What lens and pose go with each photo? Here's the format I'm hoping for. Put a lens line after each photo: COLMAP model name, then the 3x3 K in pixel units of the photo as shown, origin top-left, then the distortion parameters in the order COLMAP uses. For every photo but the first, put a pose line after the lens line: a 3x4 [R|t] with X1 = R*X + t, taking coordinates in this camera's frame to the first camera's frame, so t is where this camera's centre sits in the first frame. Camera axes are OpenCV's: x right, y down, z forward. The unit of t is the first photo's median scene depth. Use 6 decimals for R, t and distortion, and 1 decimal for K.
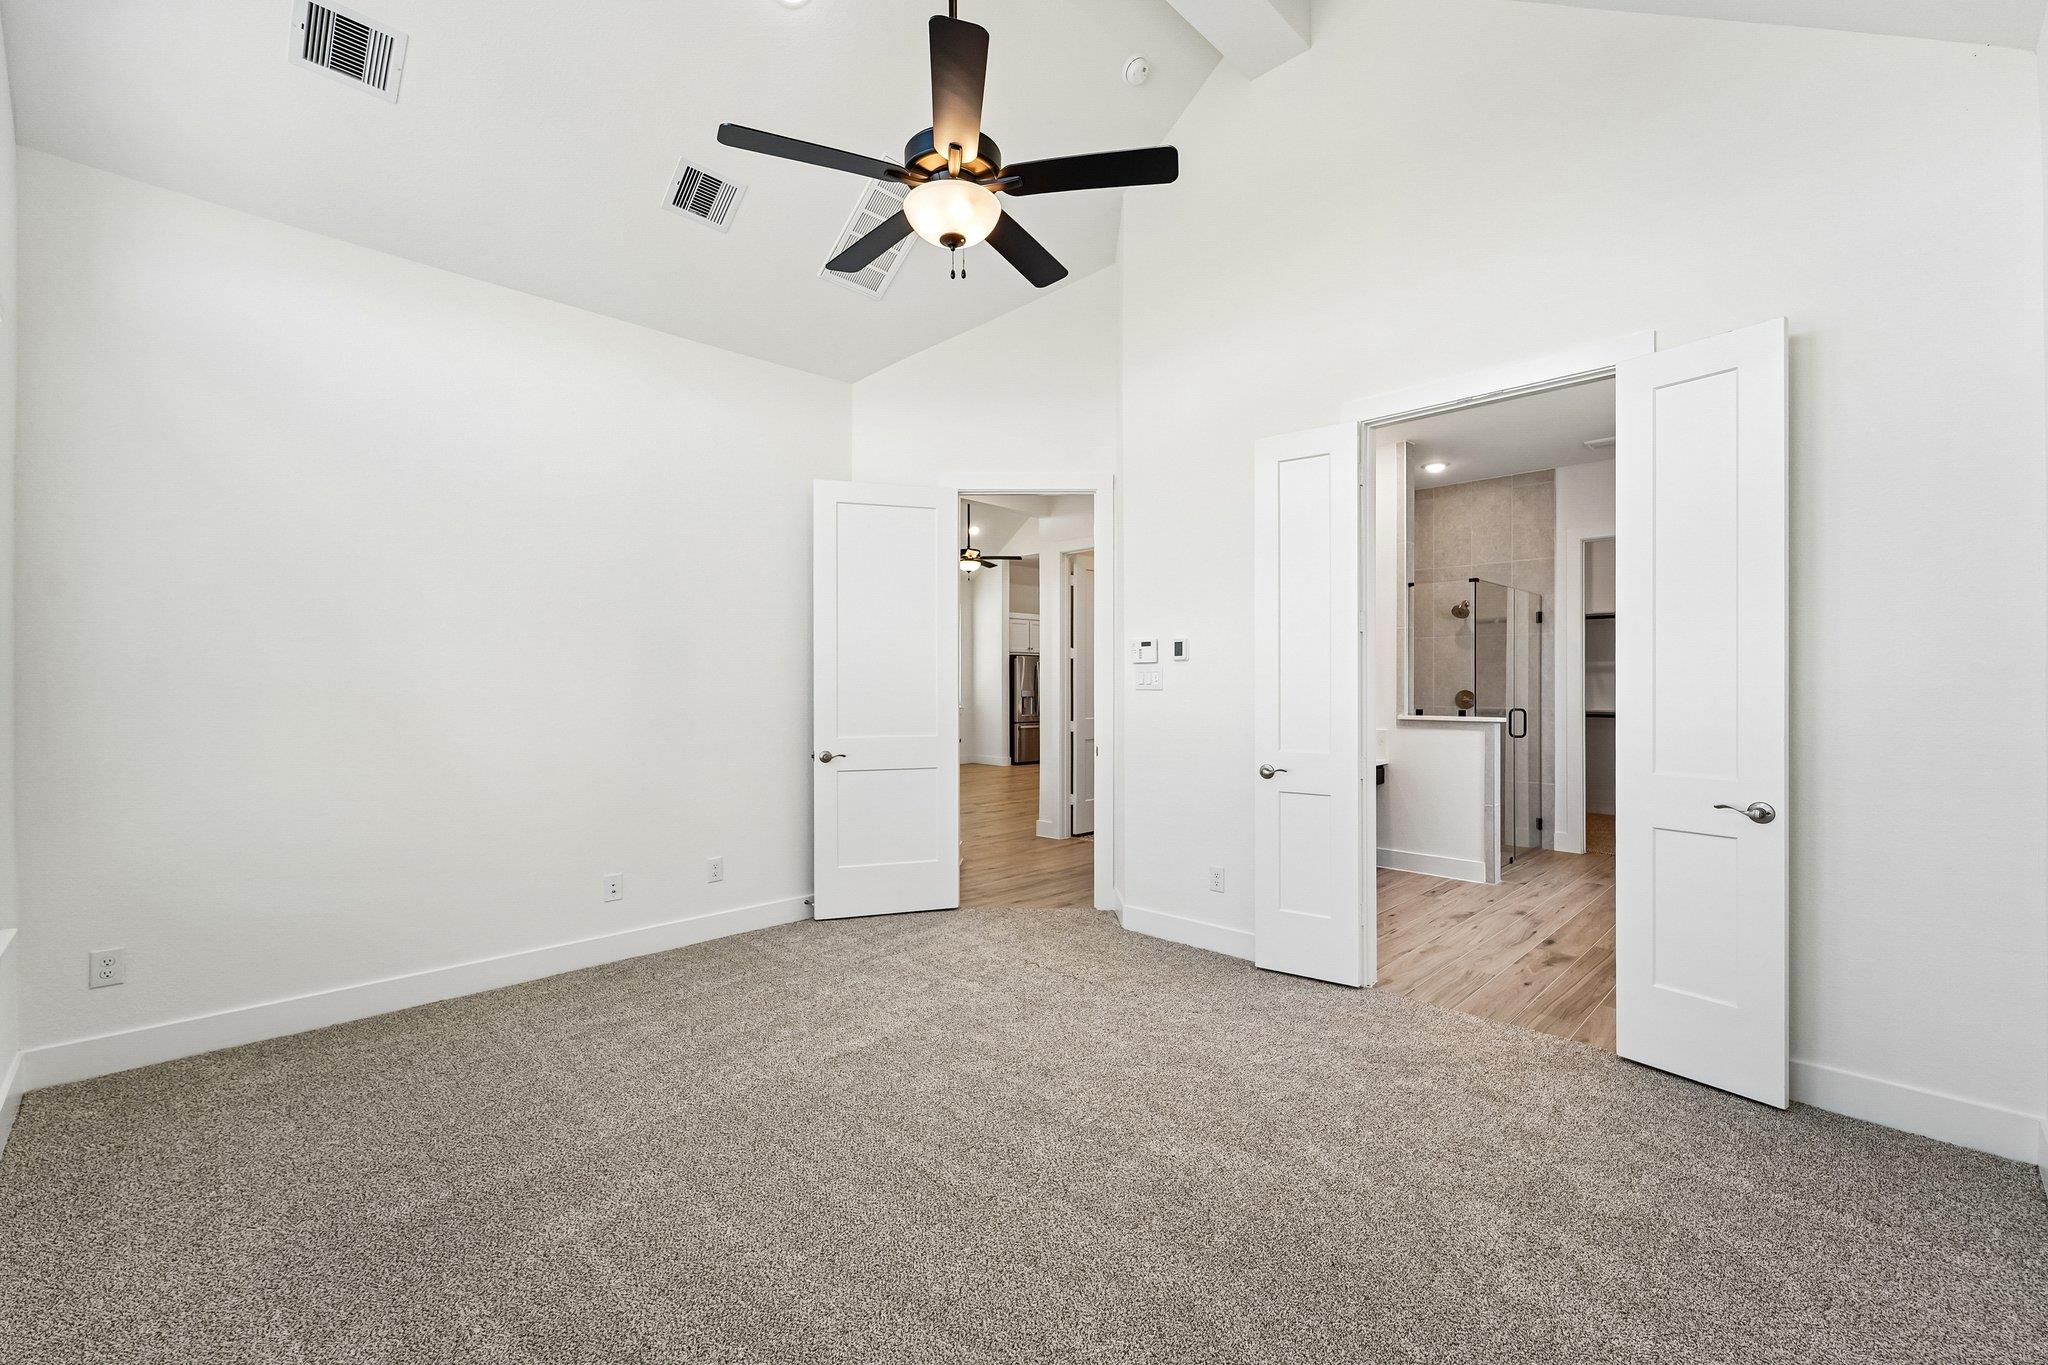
lens RADIAL K [[831.8, 0, 1025.6], [0, 831.8, 678.0], [0, 0, 1]] dist [0.000383, -0.000048]
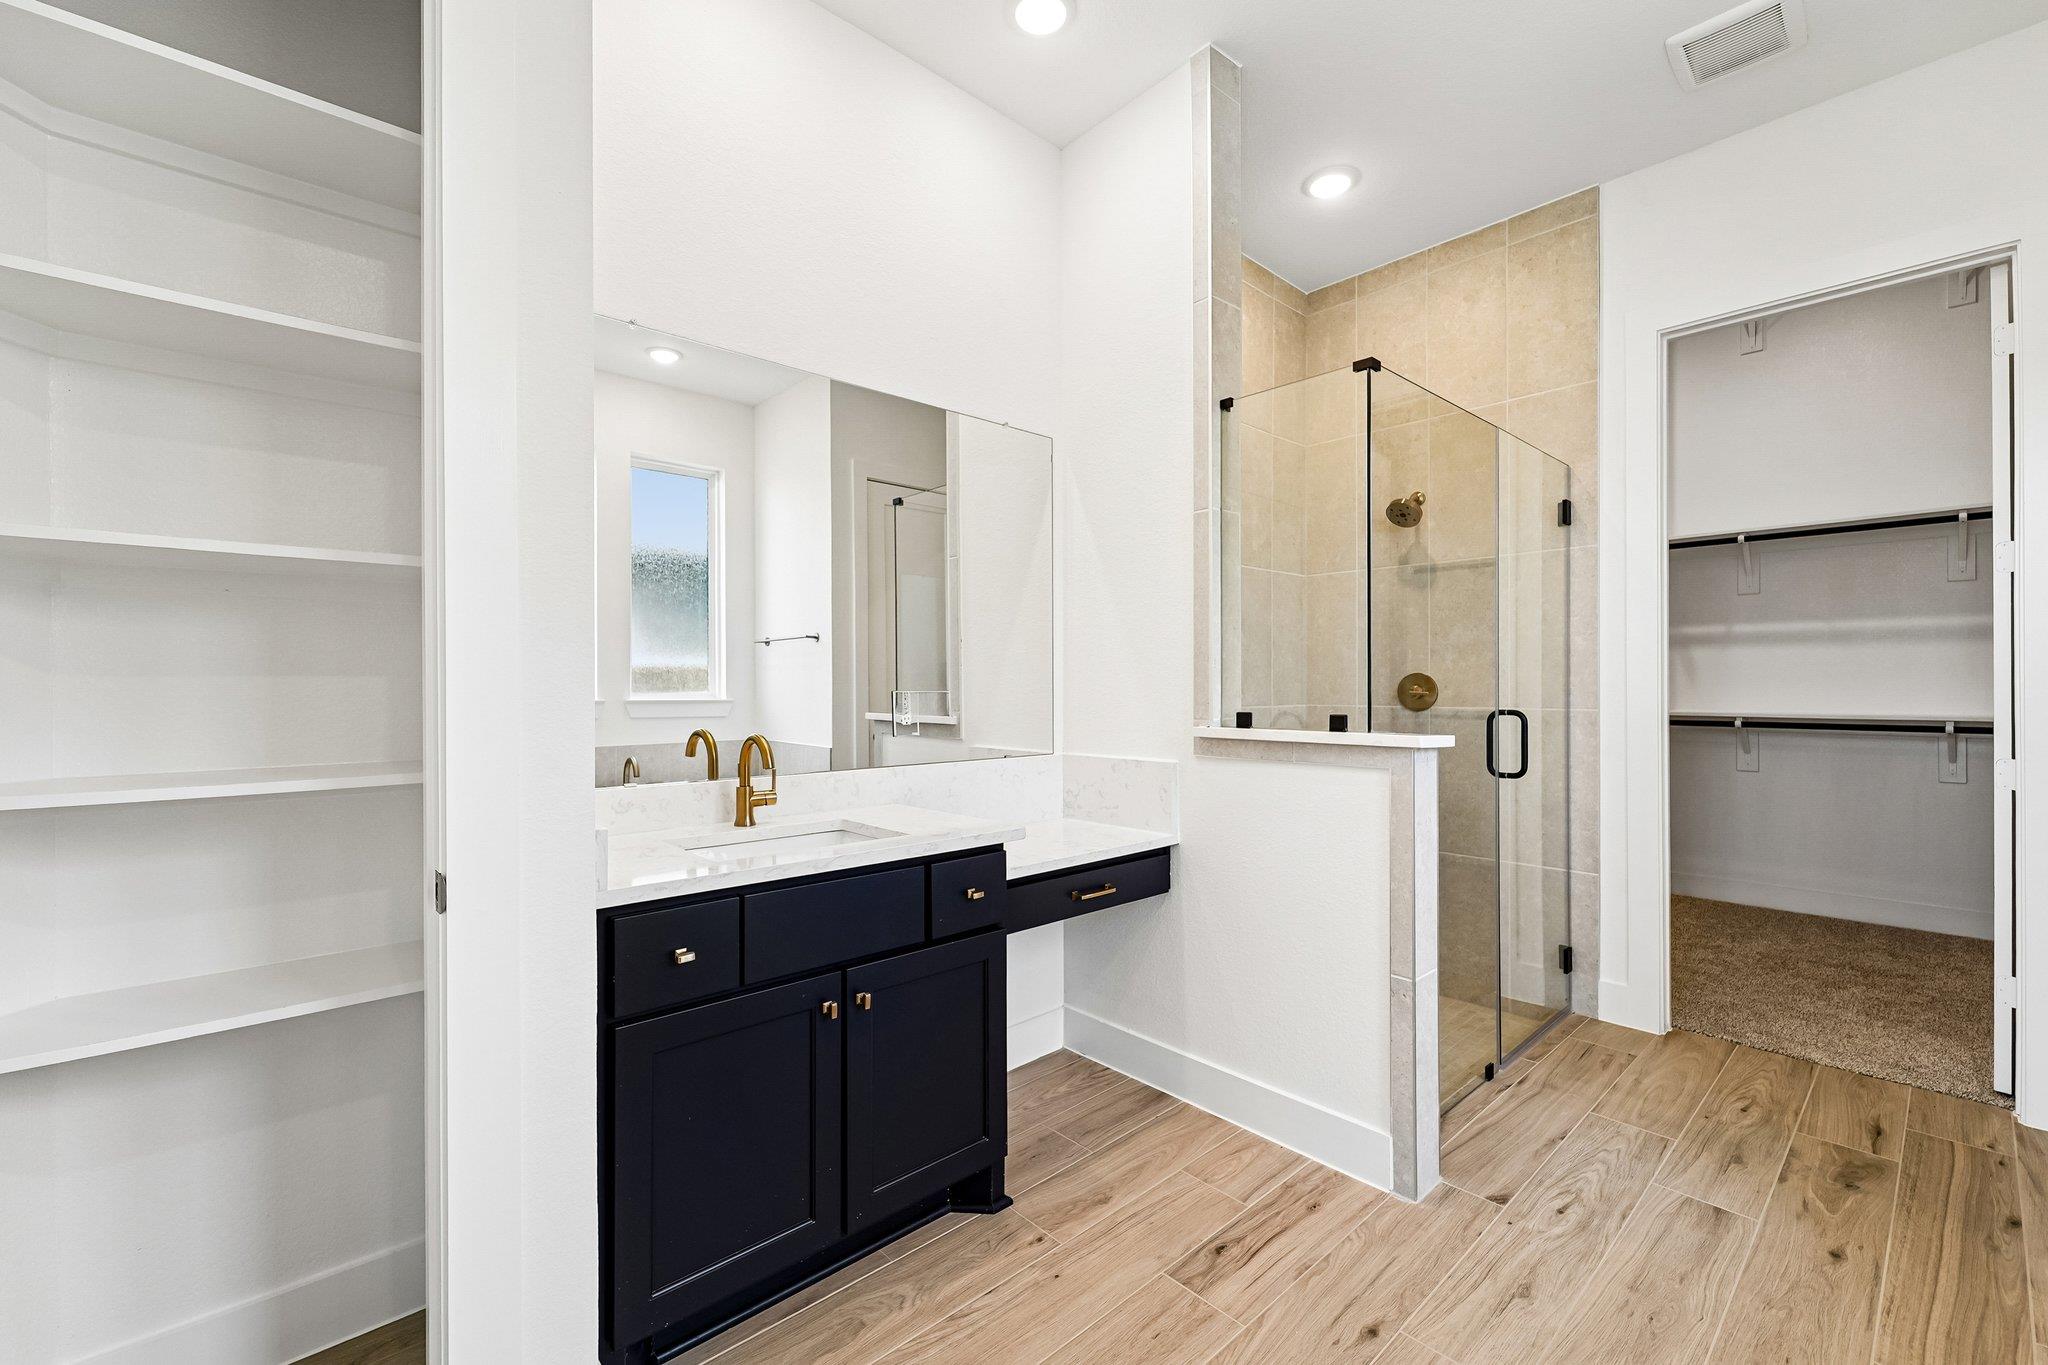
lens RADIAL K [[840.2, 0, 1024.0], [0, 840.2, 682.5], [0, 0, 1]] dist [0.006434, -0.003705]
pose [[0.998842, -0.003967, -0.047941, 0.341633], [0.004106, 0.999988, 0.002805, 0.018974], [0.047929, -0.002998, 0.998846, 0.521590]]
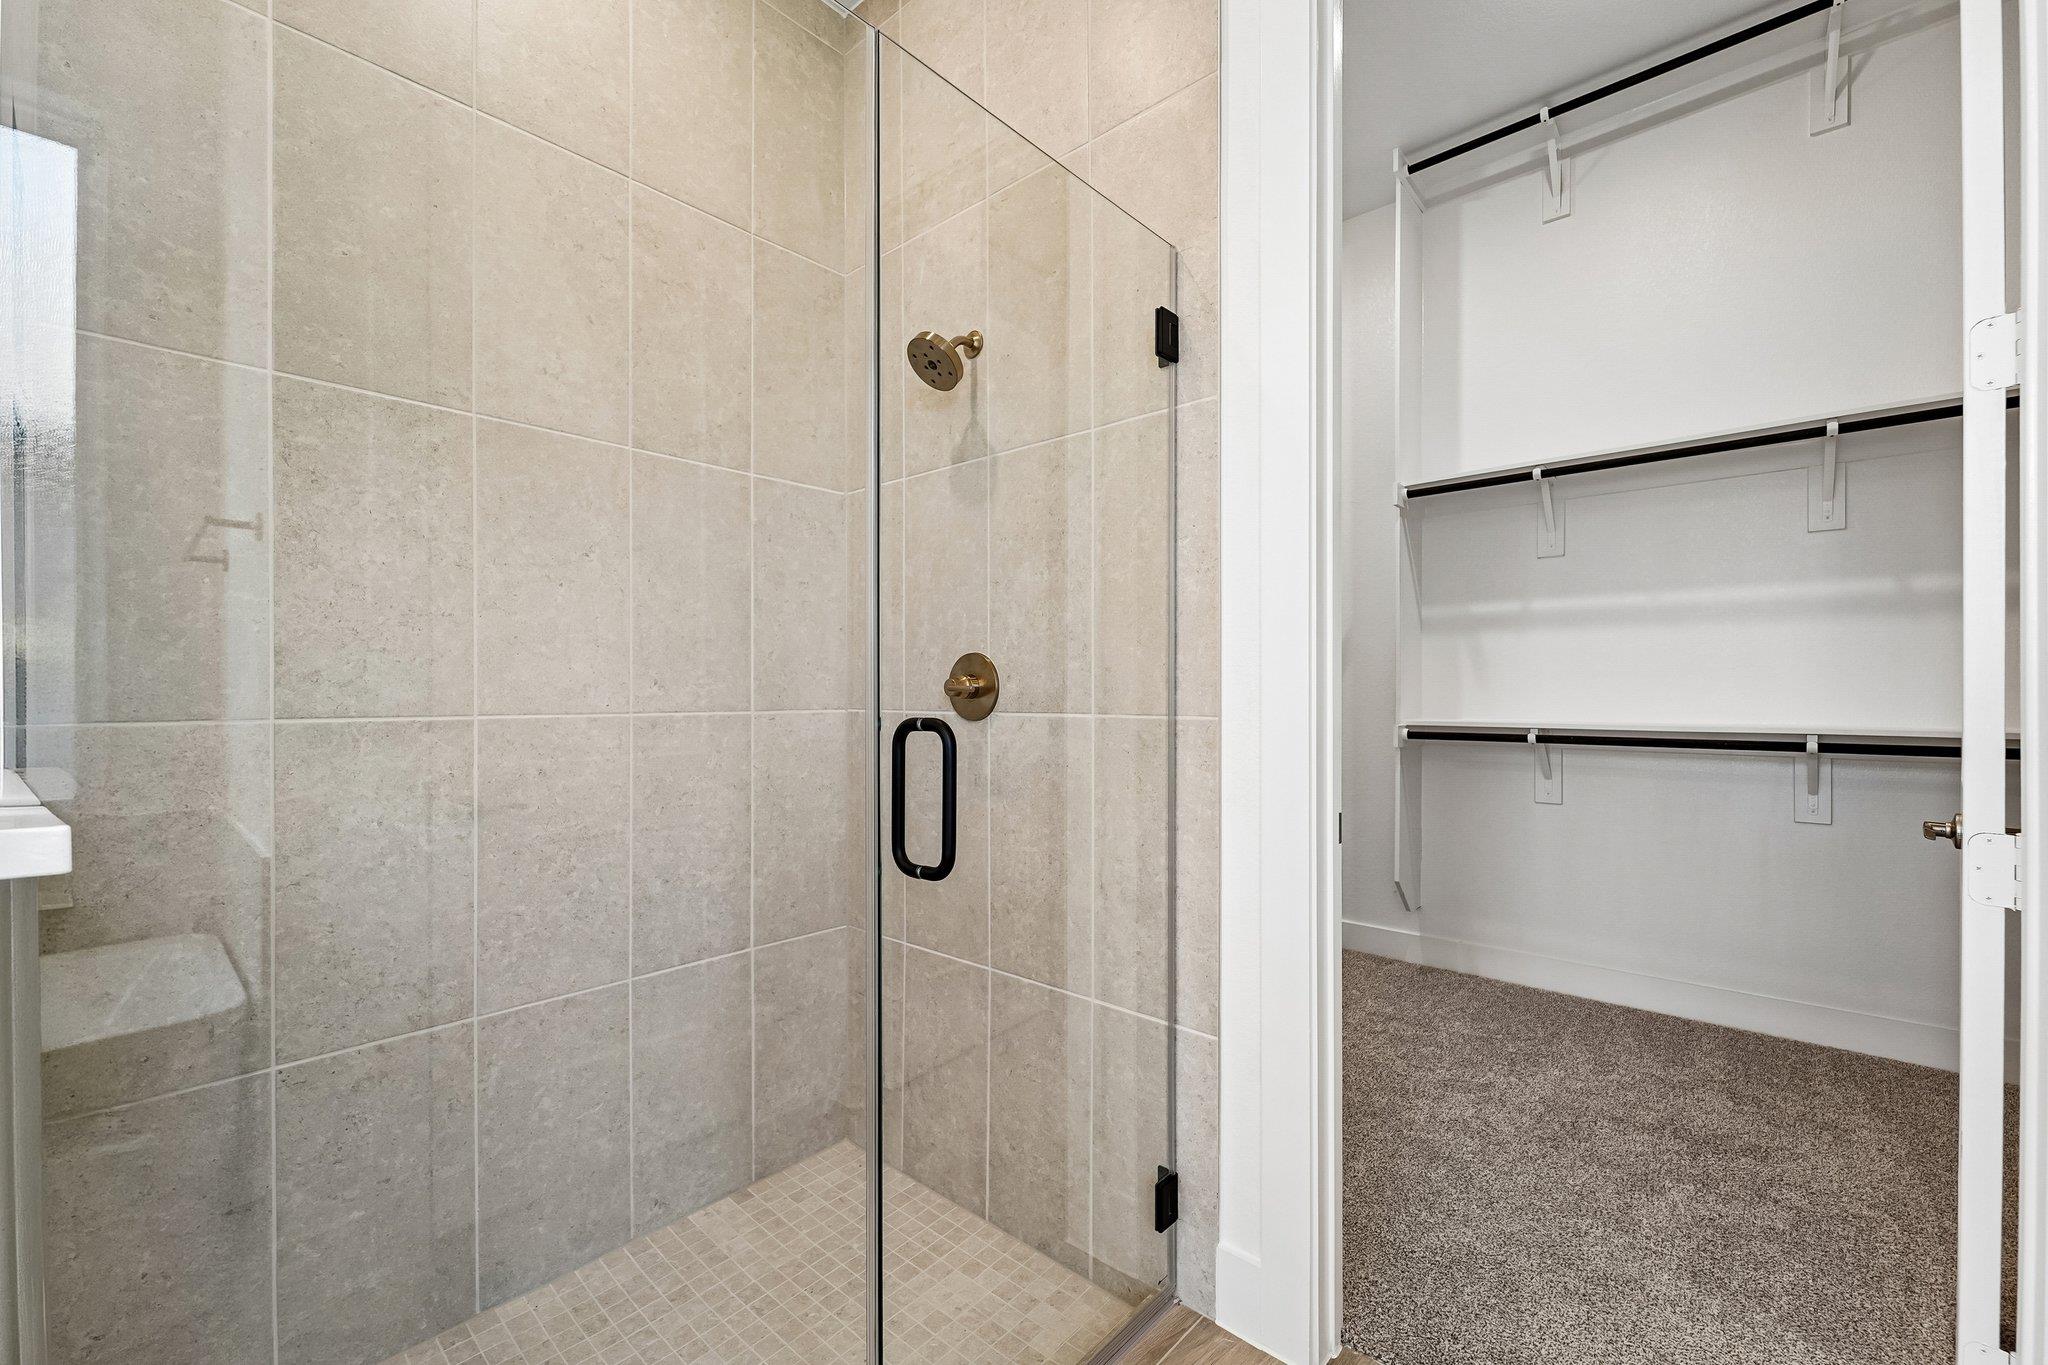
lens RADIAL K [[838.2, 0, 1020.5], [0, 838.2, 692.6], [0, 0, 1]] dist [0.001483, -0.000396]
pose [[0.998519, -0.000581, 0.054410, 0.565802], [0.000288, 0.999985, 0.005397, 0.028188], [-0.054412, -0.005373, 0.998504, 0.765999]]
